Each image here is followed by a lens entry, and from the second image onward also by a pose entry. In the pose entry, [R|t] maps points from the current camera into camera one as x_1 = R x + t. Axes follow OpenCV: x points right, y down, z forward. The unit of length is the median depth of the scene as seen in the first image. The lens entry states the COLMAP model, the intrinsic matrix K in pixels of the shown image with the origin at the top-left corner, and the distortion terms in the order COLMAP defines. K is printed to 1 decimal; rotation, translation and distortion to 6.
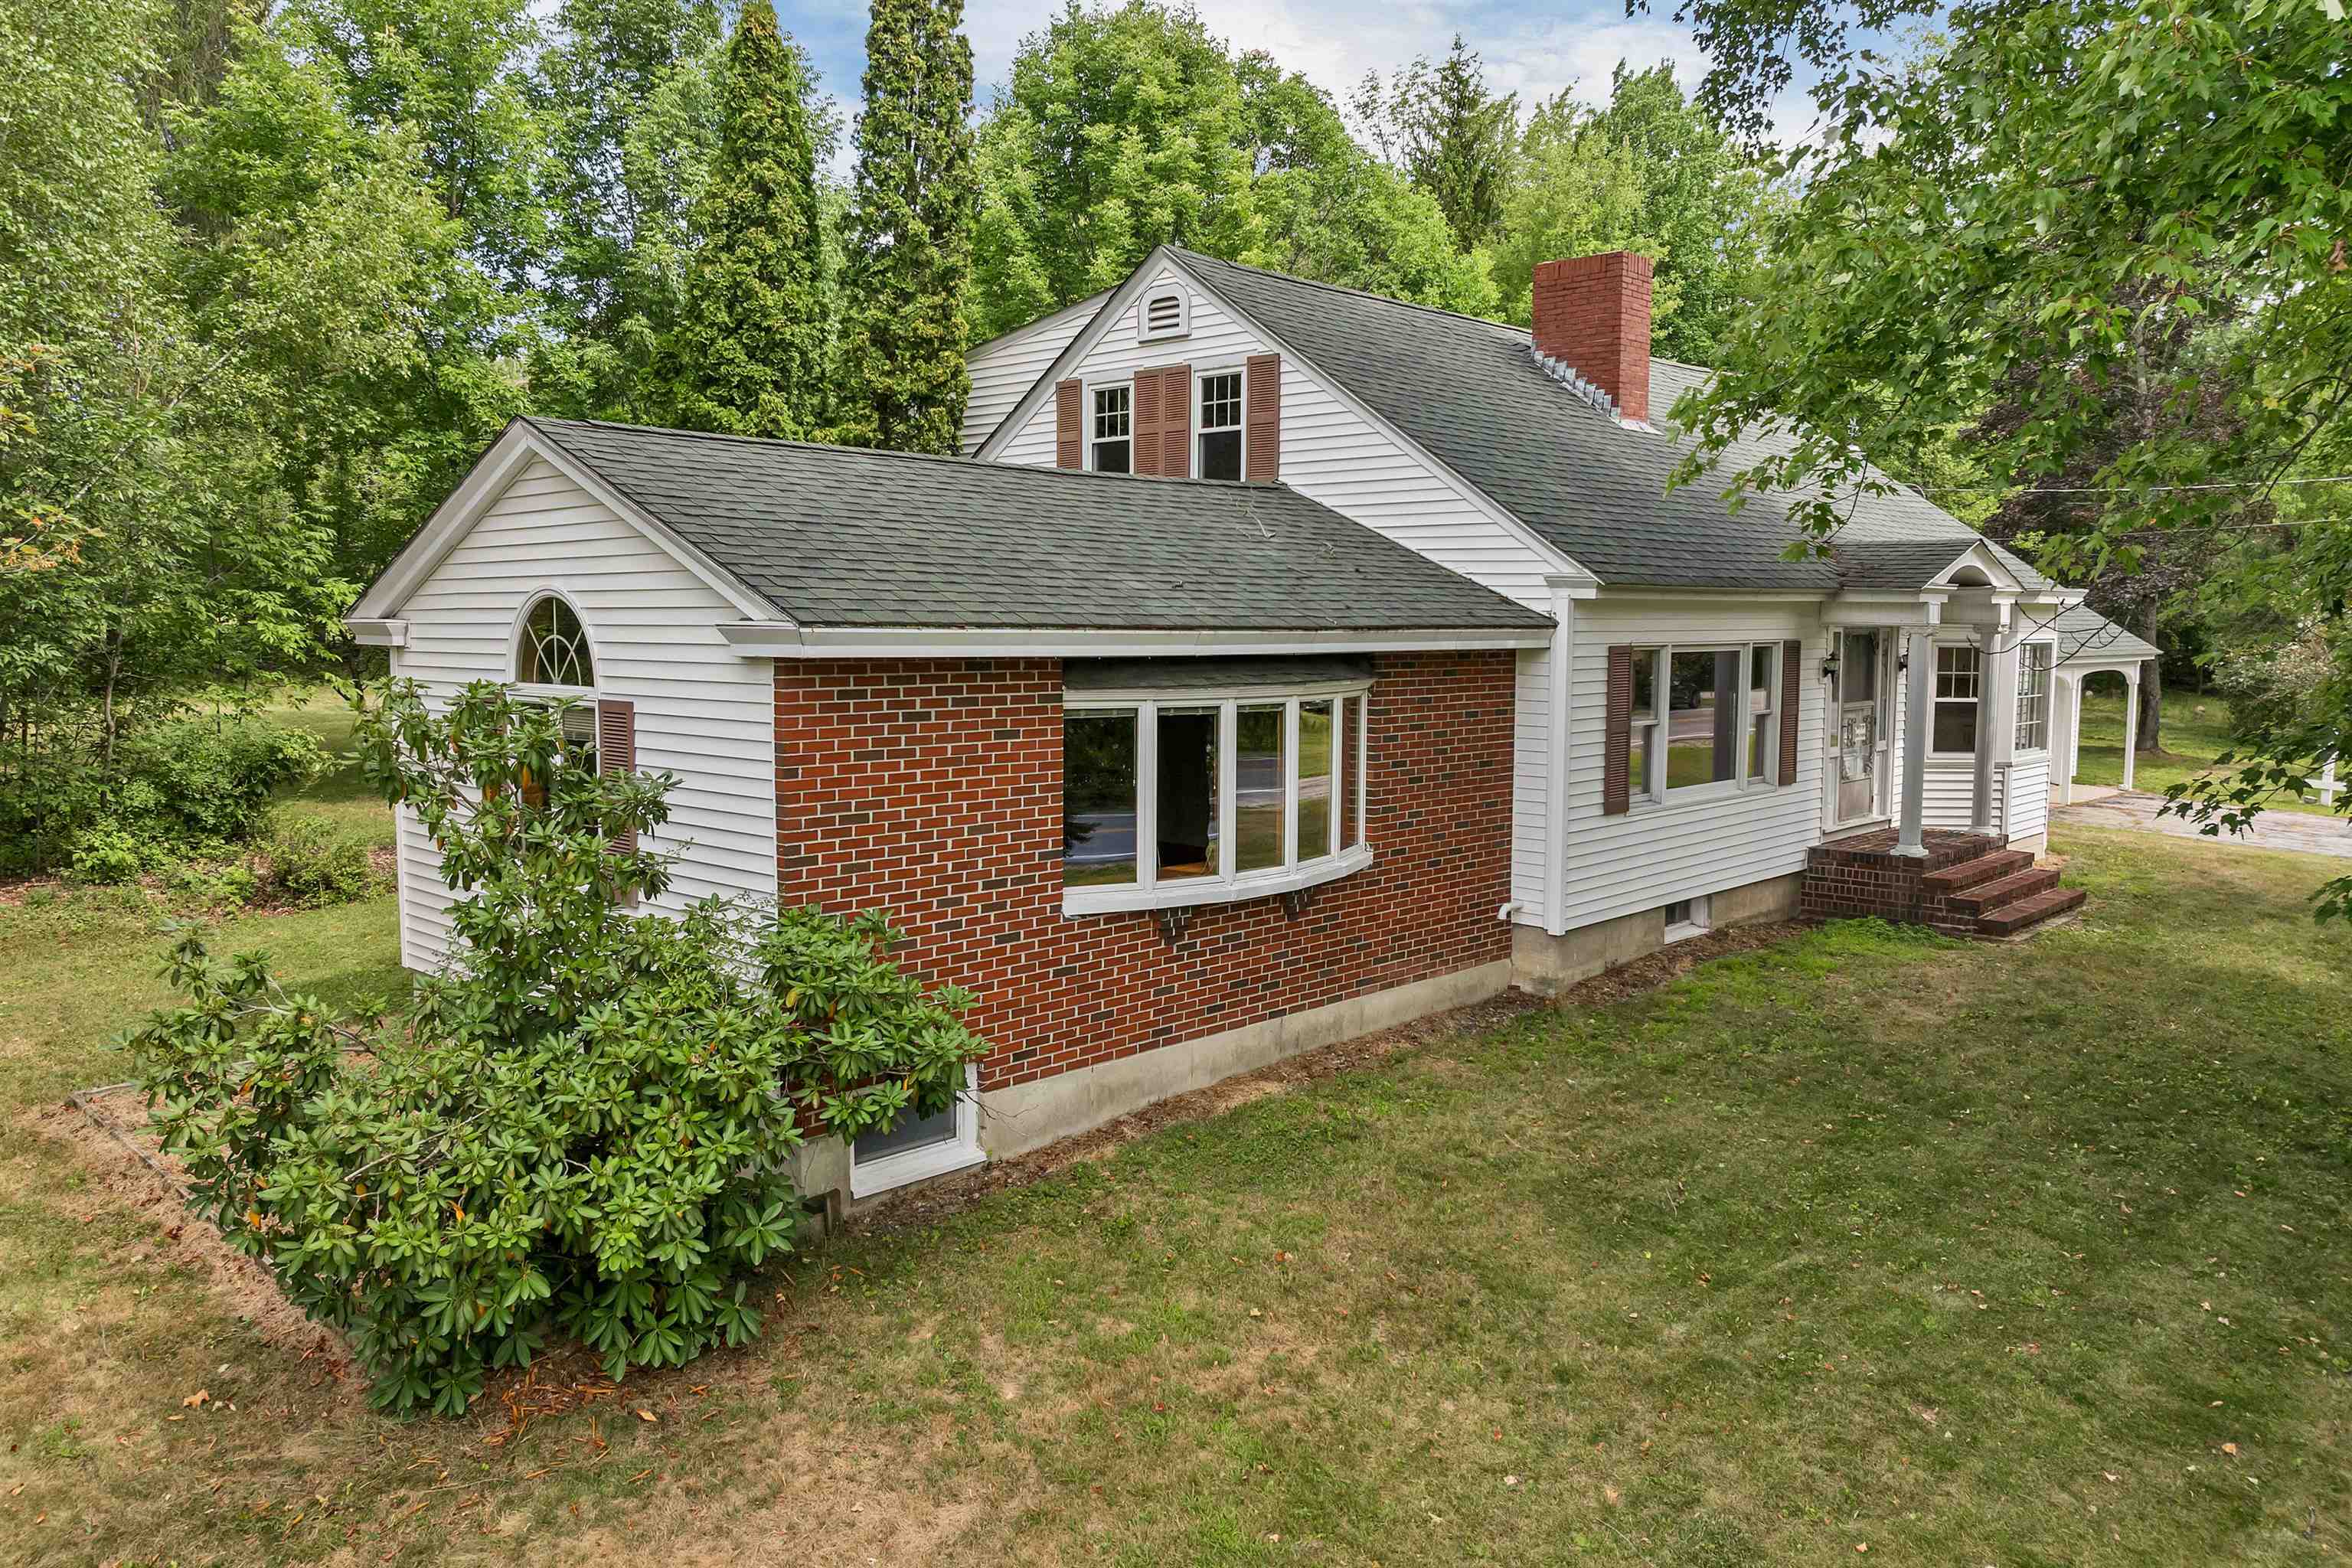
lens RADIAL K [[1707.2, 0, 1176.0], [0, 1707.2, 784.0], [0, 0, 1]] dist [-0.030616, -0.002767]
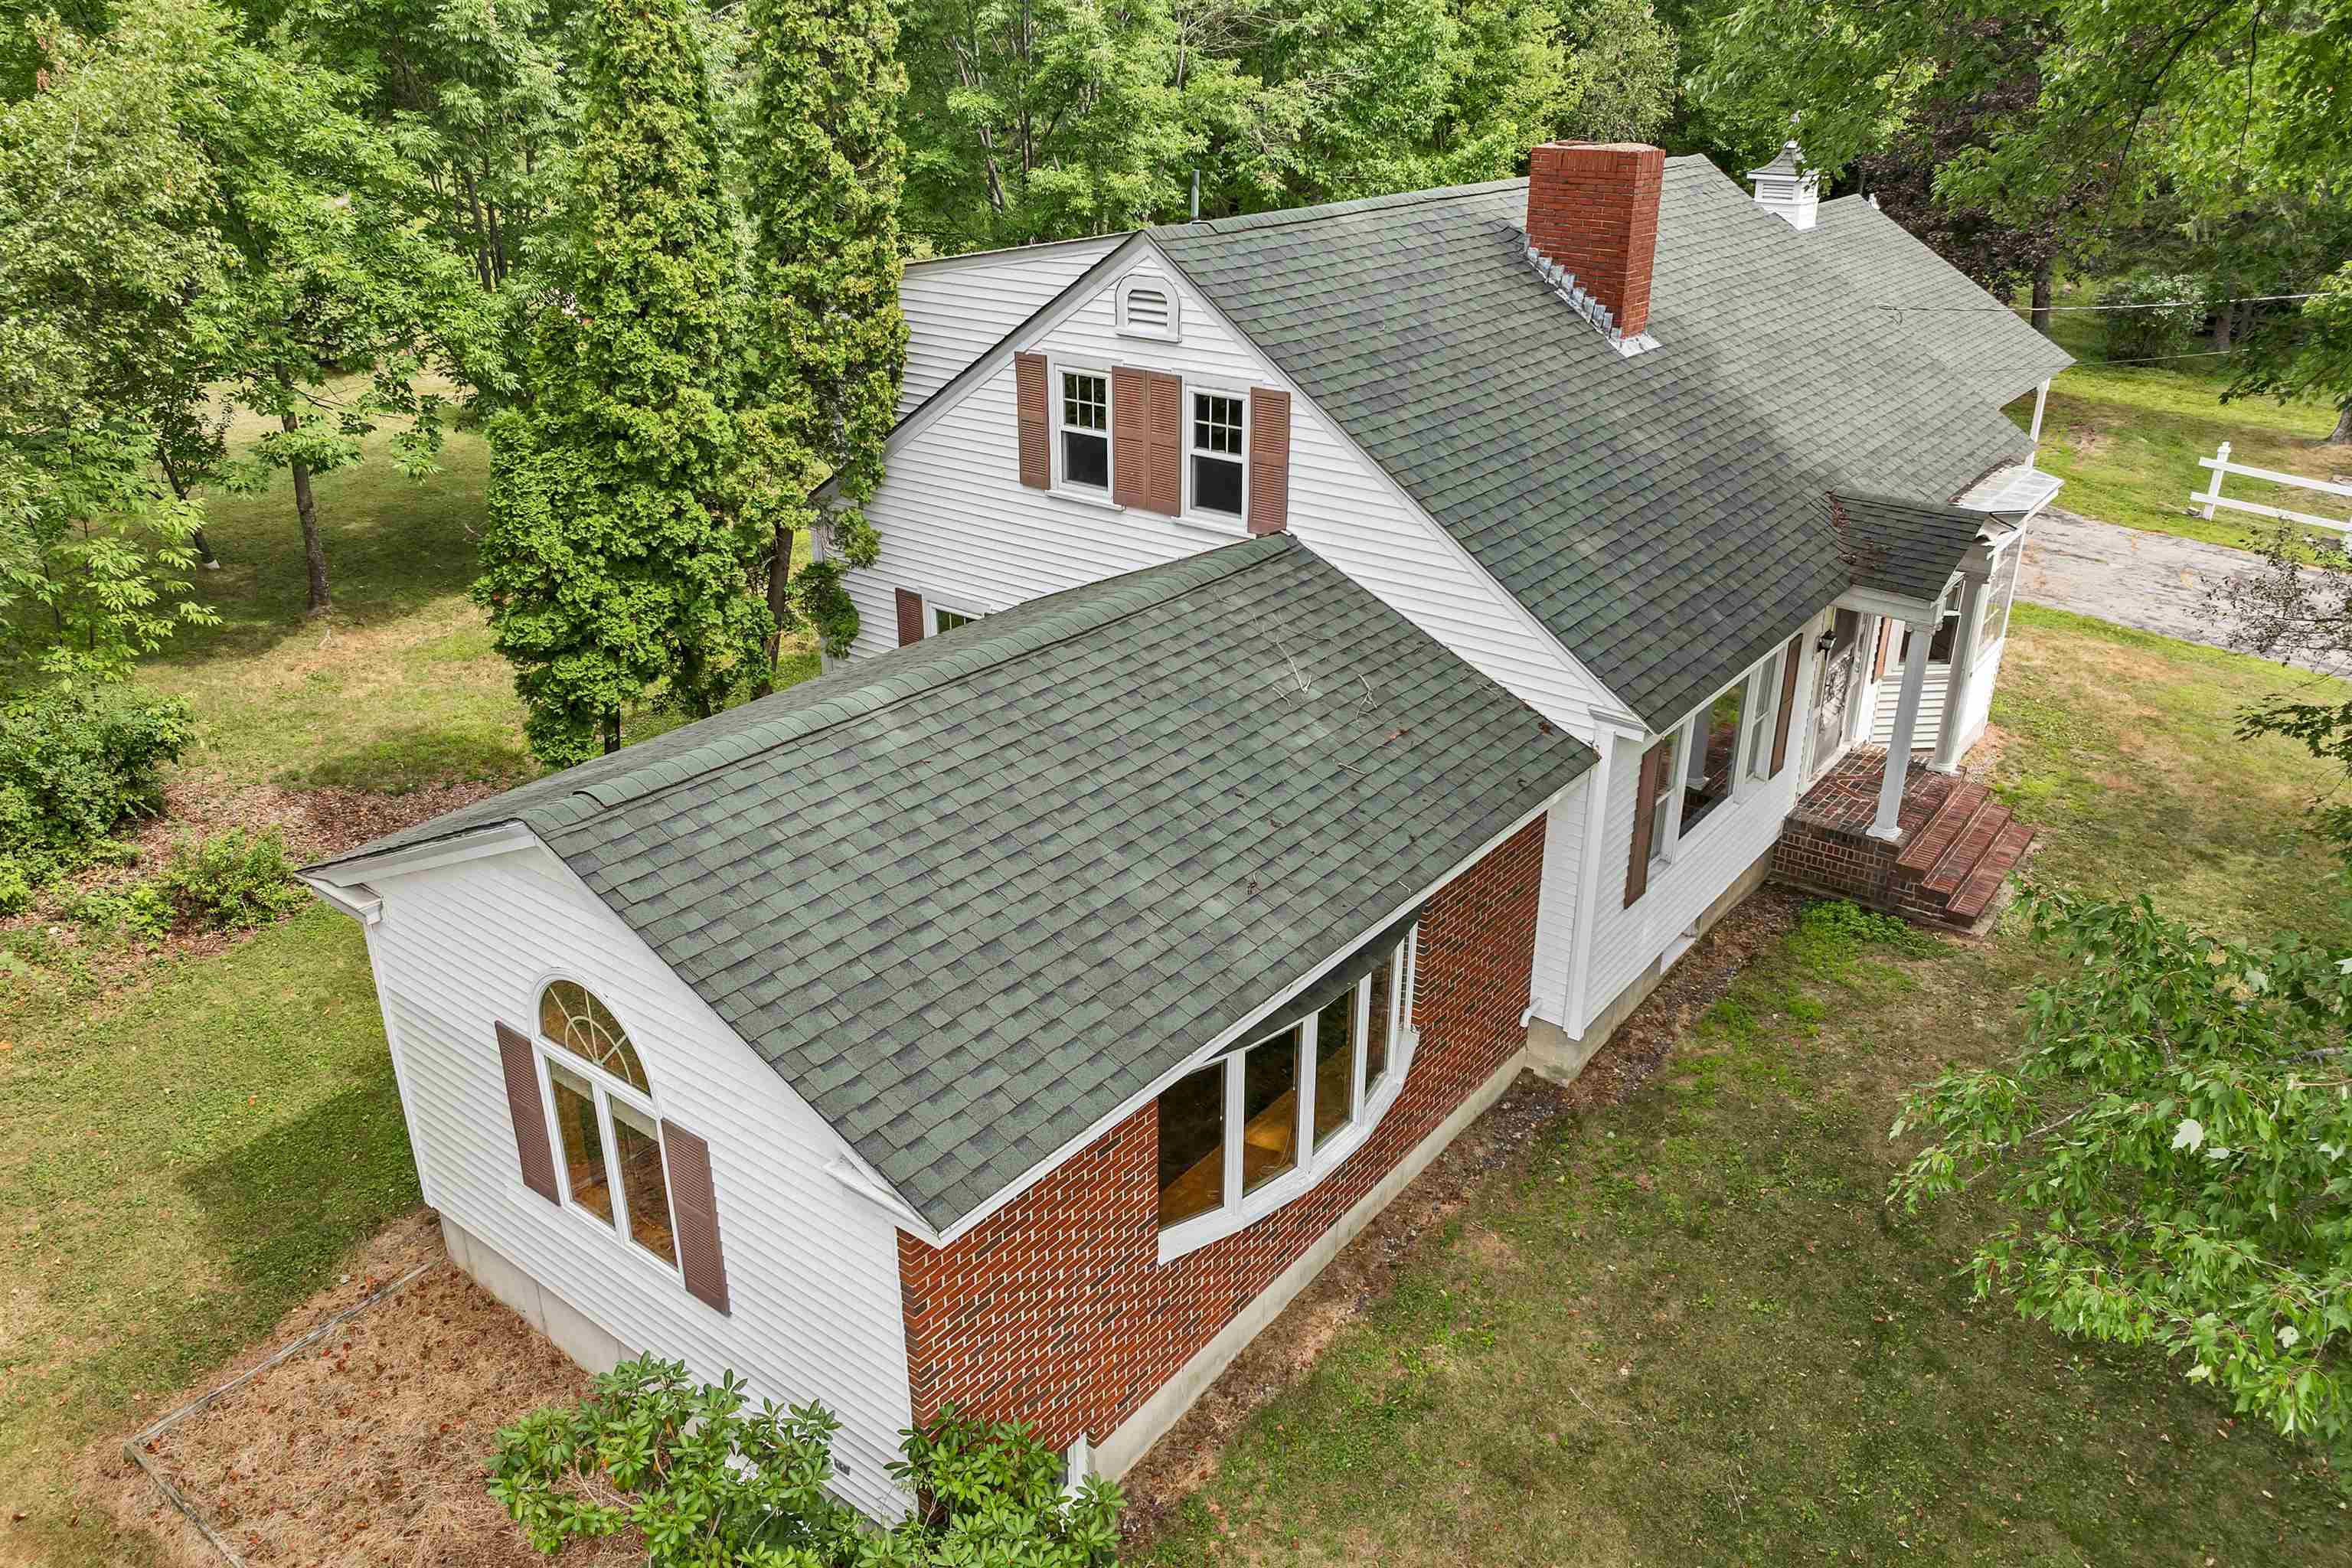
lens RADIAL K [[1707.2, 0, 1176.0], [0, 1707.2, 784.0], [0, 0, 1]] dist [-0.030616, -0.002767]
pose [[0.994115, -0.047257, 0.097474, -0.086662], [0.013822, 0.947805, 0.318551, -0.313119], [-0.107440, -0.315329, 0.942881, 0.093240]]
